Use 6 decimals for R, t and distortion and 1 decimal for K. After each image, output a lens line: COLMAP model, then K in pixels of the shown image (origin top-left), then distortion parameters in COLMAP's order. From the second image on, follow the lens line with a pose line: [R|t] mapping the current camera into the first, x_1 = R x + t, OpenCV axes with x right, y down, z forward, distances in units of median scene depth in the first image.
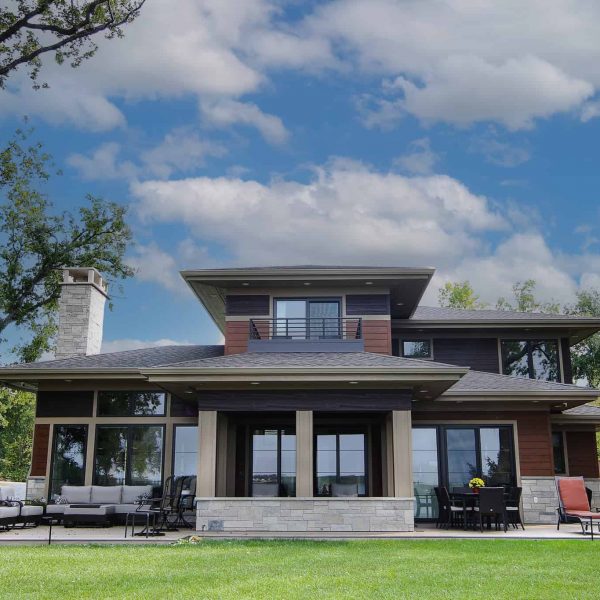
lens RADIAL K [[760.1, 0, 300.0], [0, 760.1, 300.0], [0, 0, 1]] dist [-0.000352, 0.024638]
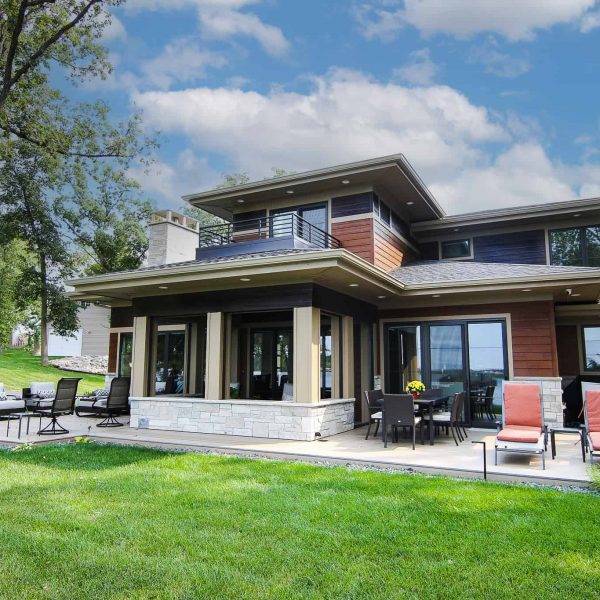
lens RADIAL K [[495.4, 0, 300.0], [0, 495.4, 300.0], [0, 0, 1]] dist [0.010406, 0.001805]
pose [[0.900301, -0.056583, -0.431575, 0.310134], [0.100426, 0.991766, 0.079468, 0.073120], [0.423525, -0.114886, 0.898570, 0.385674]]
